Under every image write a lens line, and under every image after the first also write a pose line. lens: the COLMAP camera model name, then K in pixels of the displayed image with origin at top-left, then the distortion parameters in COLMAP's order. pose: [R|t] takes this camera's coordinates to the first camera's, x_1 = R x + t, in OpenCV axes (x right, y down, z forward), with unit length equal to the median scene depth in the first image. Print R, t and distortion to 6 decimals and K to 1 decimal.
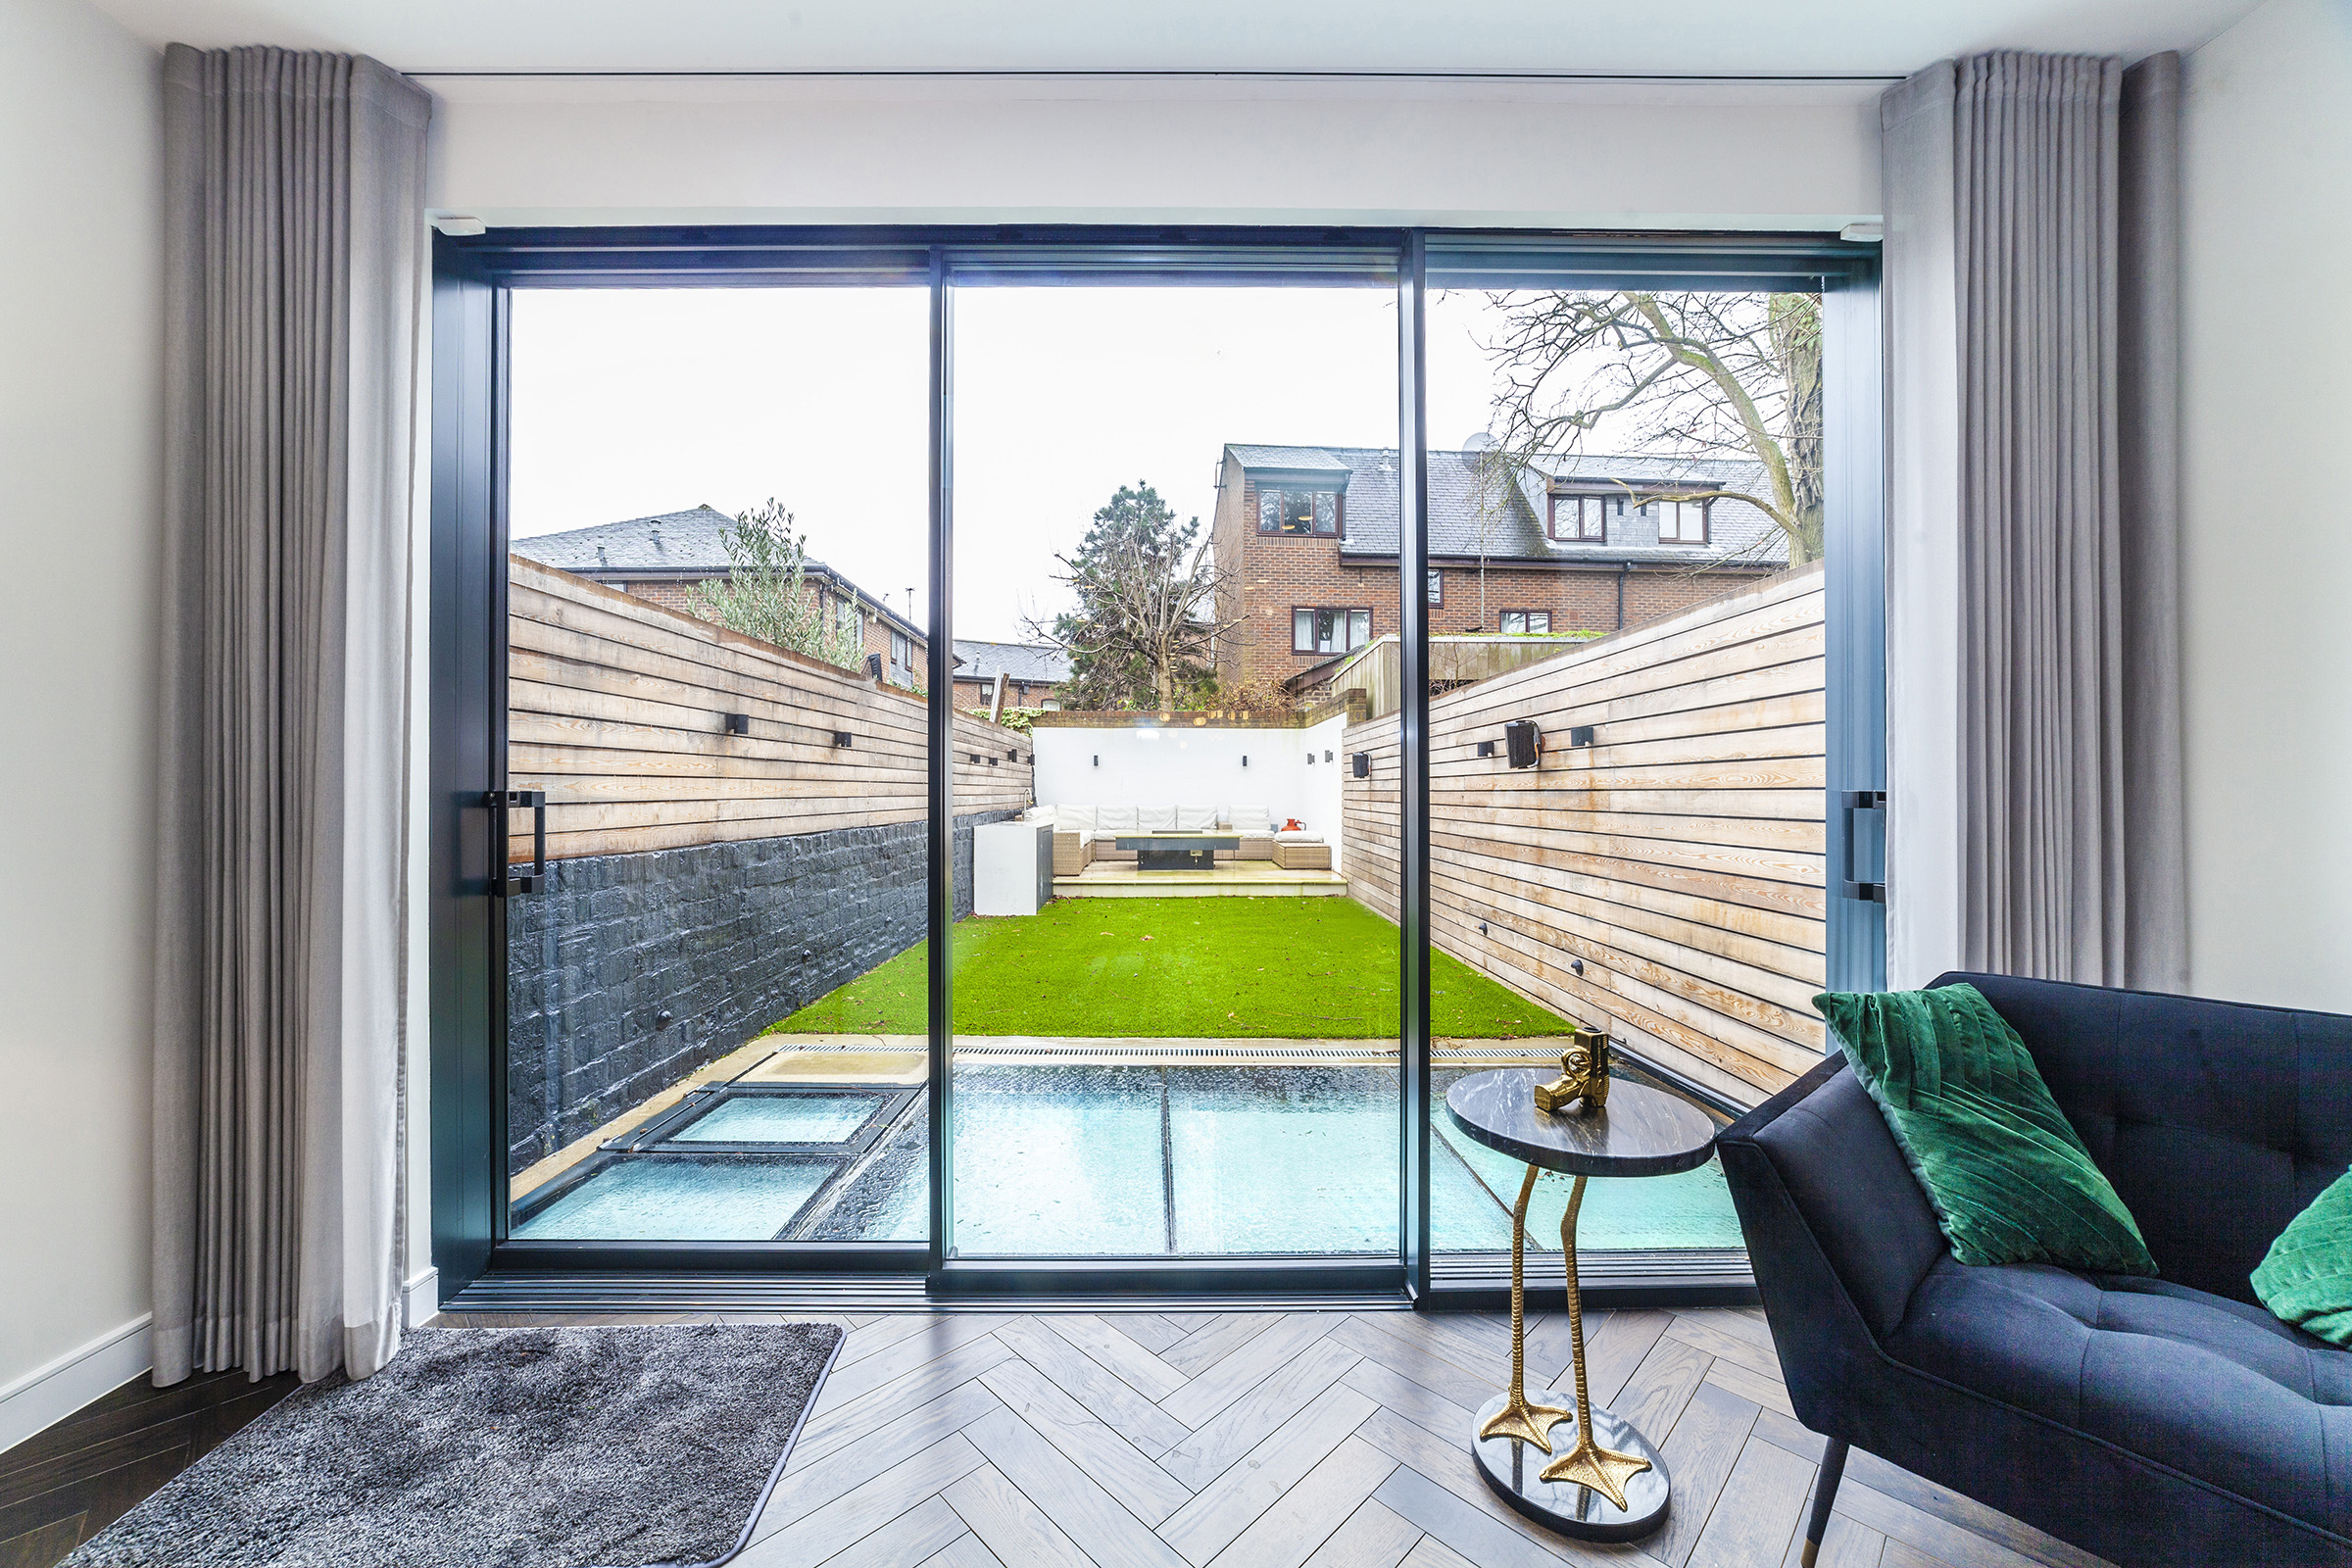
lens RADIAL K [[908.4, 0, 1171.8], [0, 908.4, 796.3], [0, 0, 1]] dist [-0.001393, 0.000061]
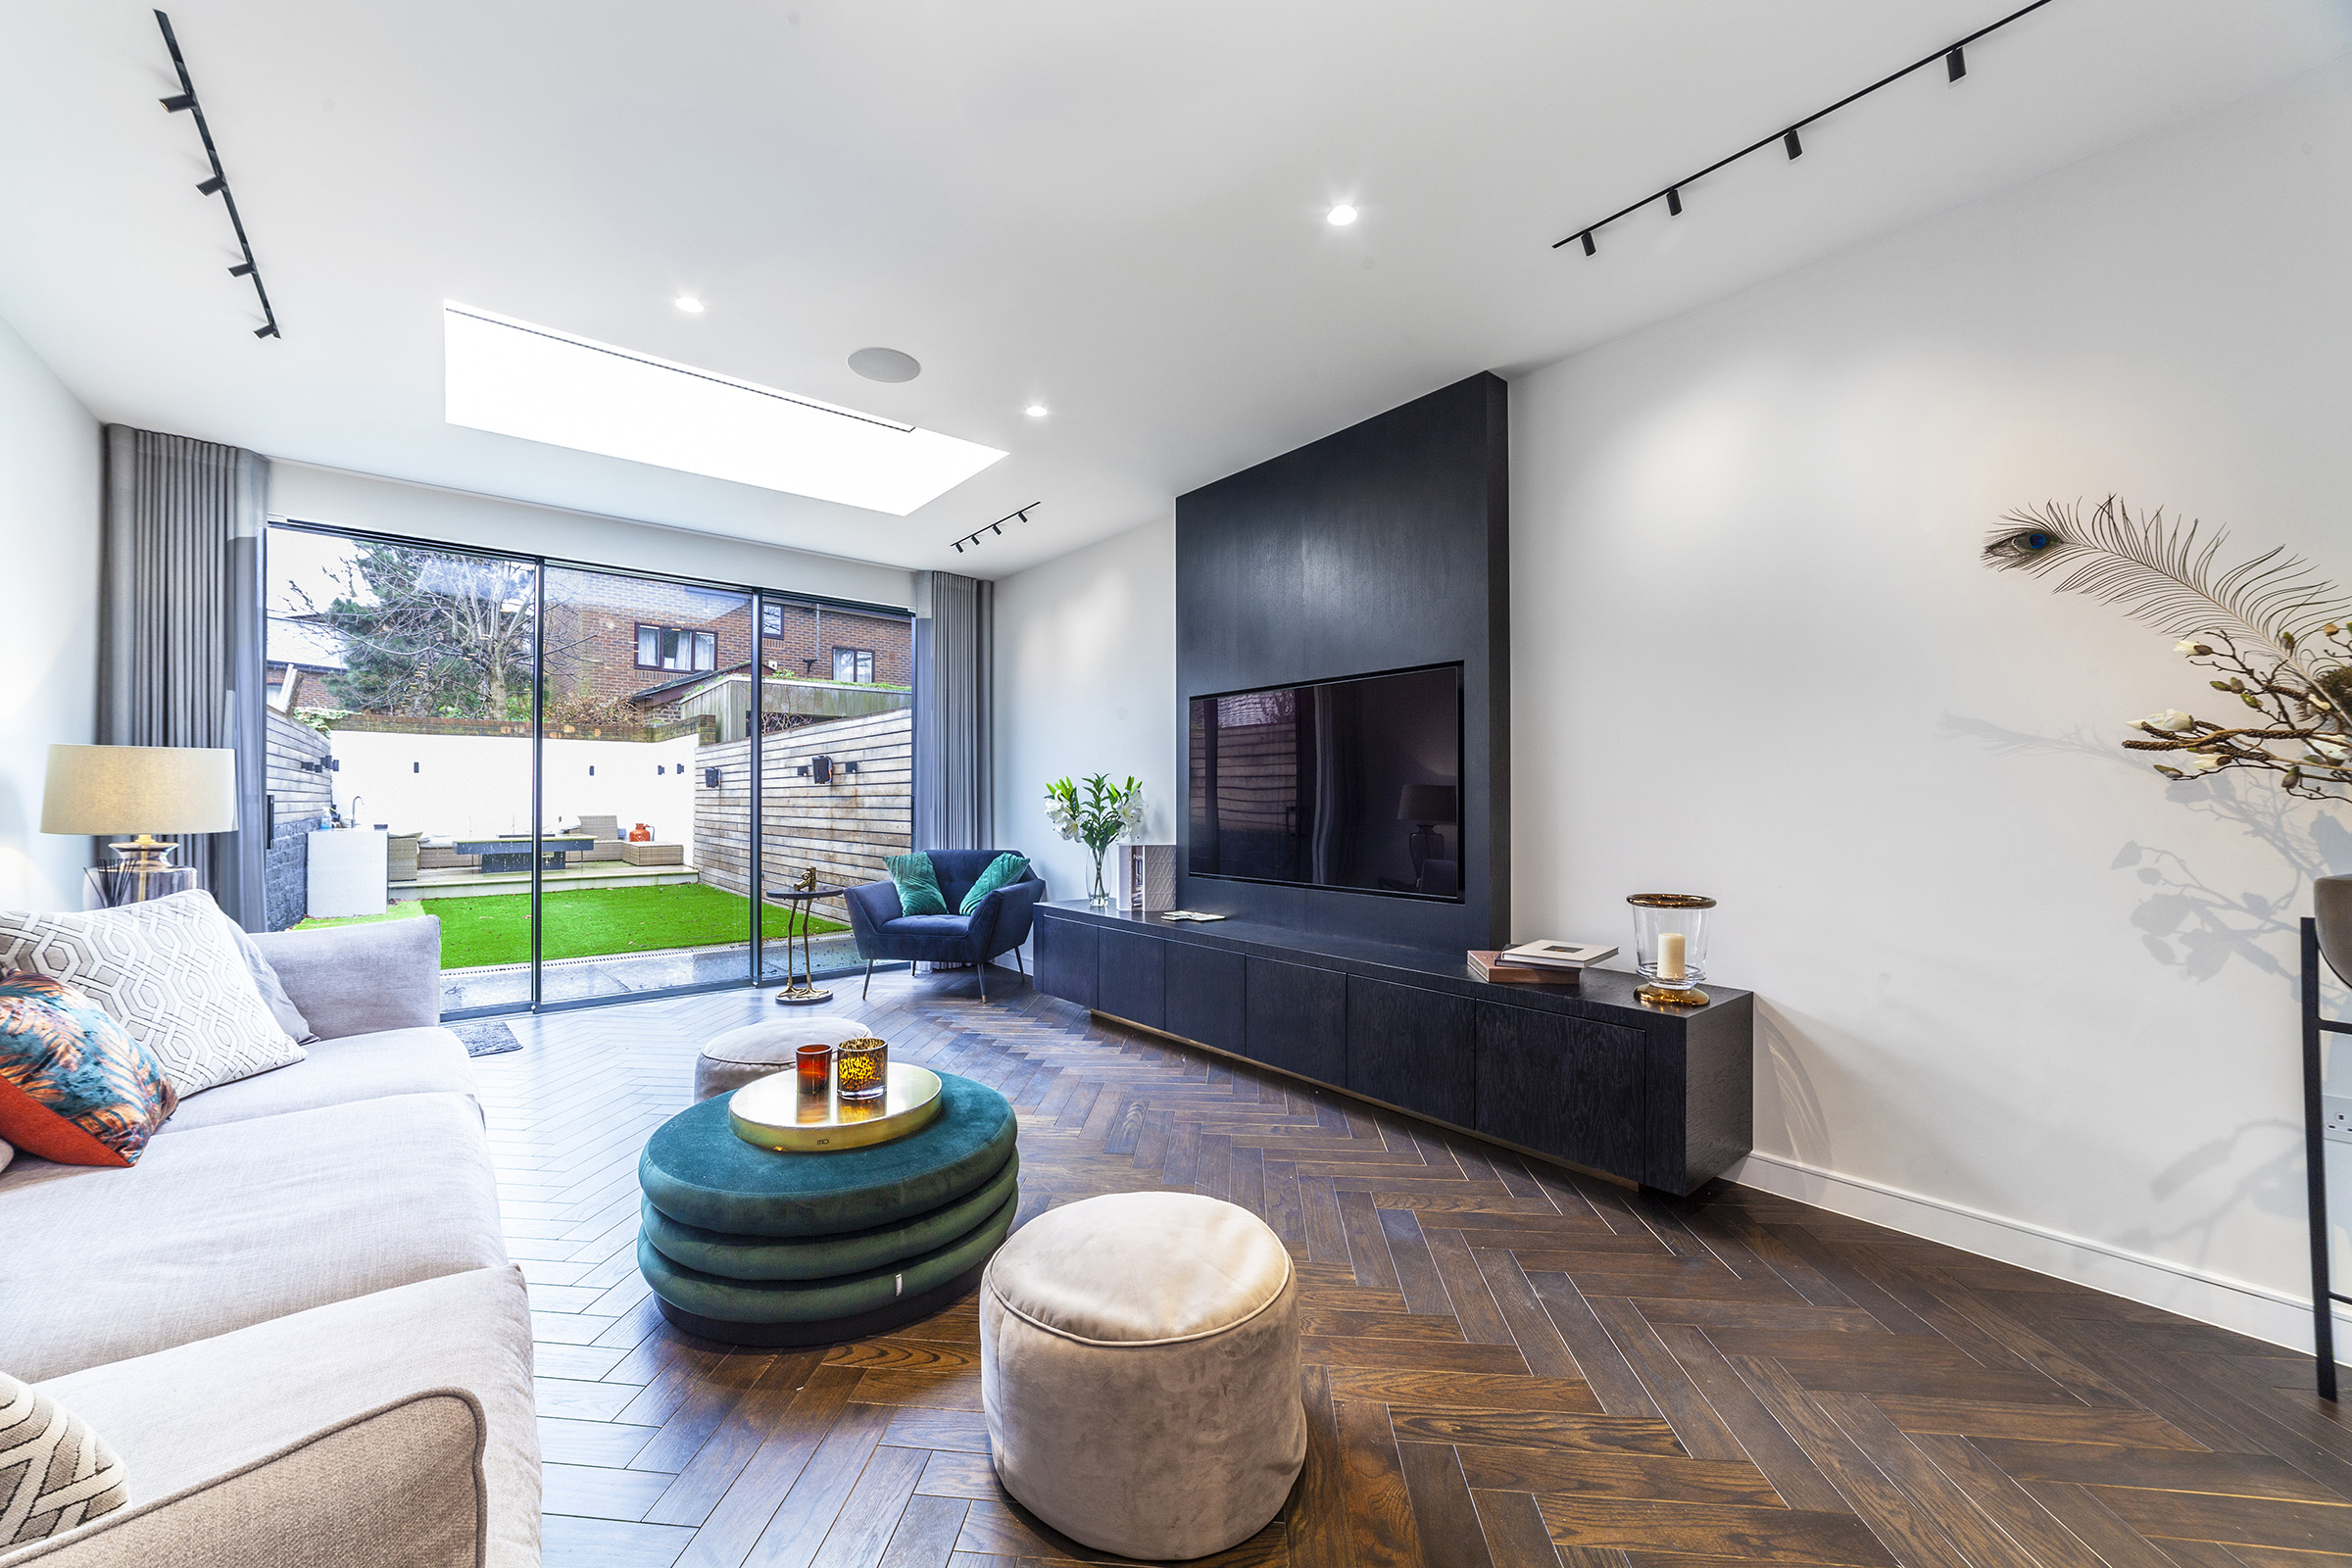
lens RADIAL K [[890.6, 0, 1121.0], [0, 890.6, 777.3], [0, 0, 1]] dist [-0.000969, -0.000059]
pose [[0.795680, 0.014746, 0.605538, -0.134496], [0.004031, 0.999553, -0.029638, 0.006831], [-0.605704, 0.026023, 0.795264, -0.500384]]
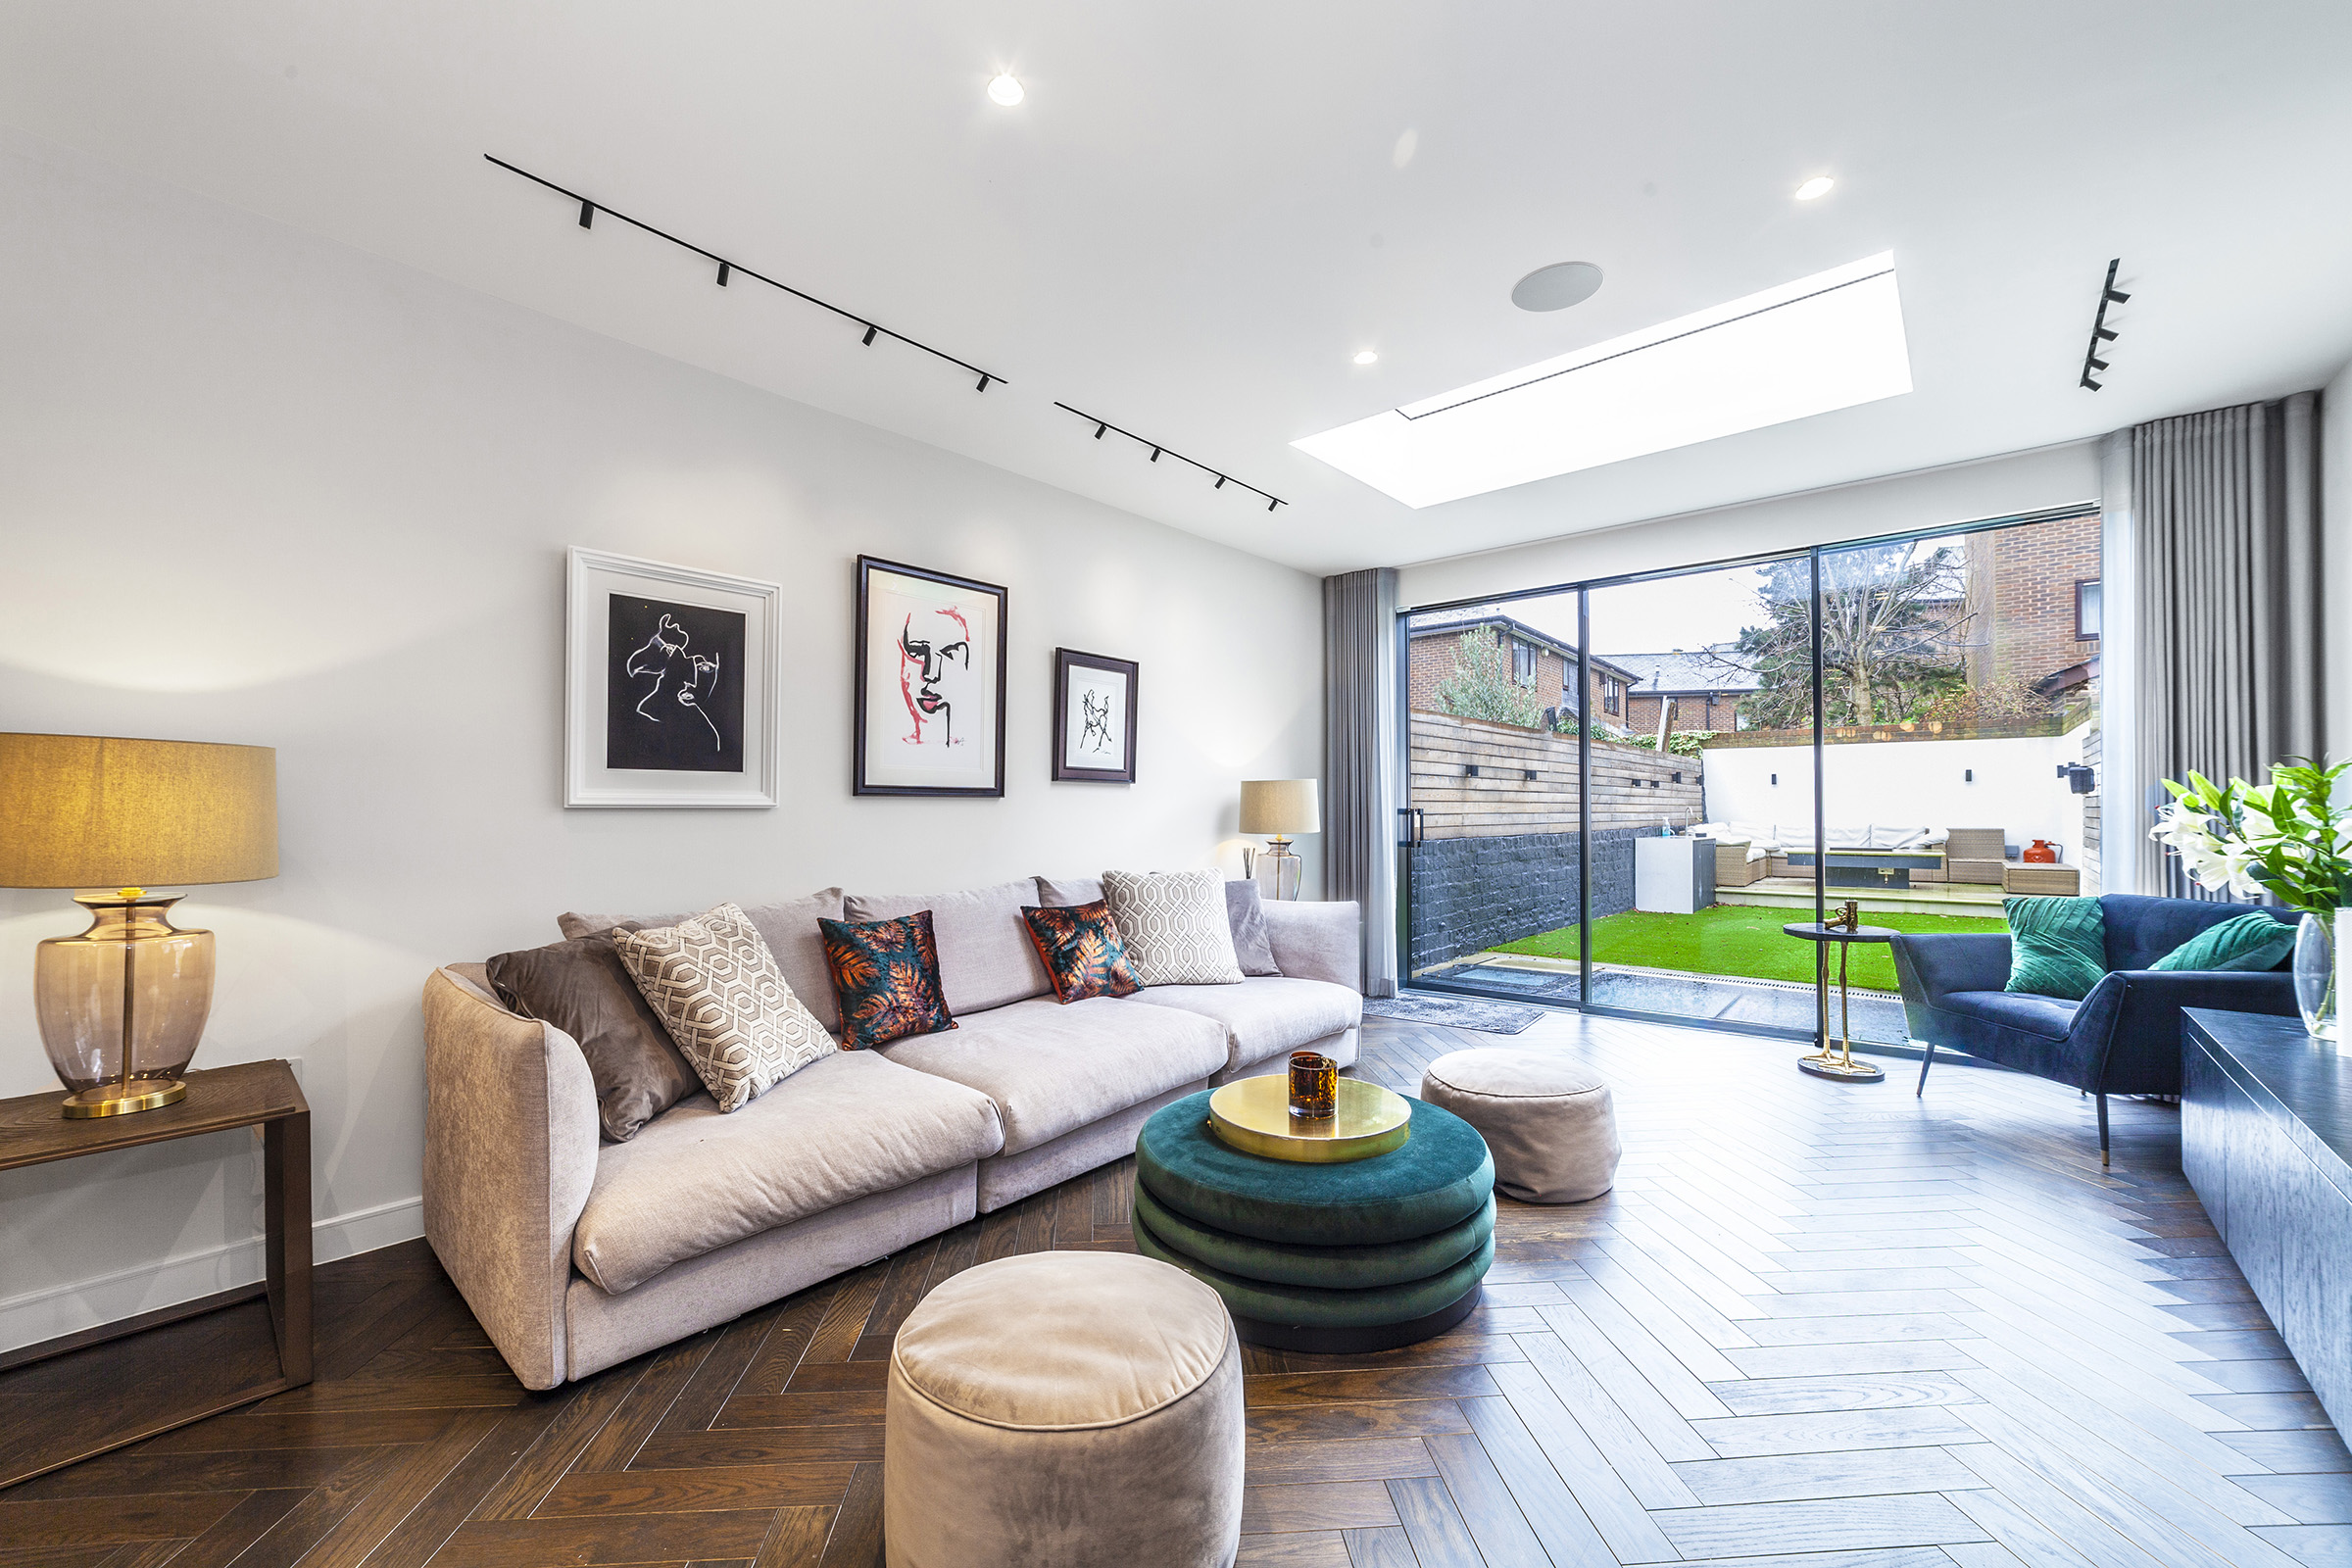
lens RADIAL K [[908.4, 0, 1171.8], [0, 908.4, 796.3], [0, 0, 1]] dist [-0.001393, 0.000061]
pose [[0.759322, -0.013586, -0.650574, 0.146010], [-0.000773, 0.999762, -0.021781, 0.005676], [0.650715, 0.017042, 0.759131, -0.466735]]
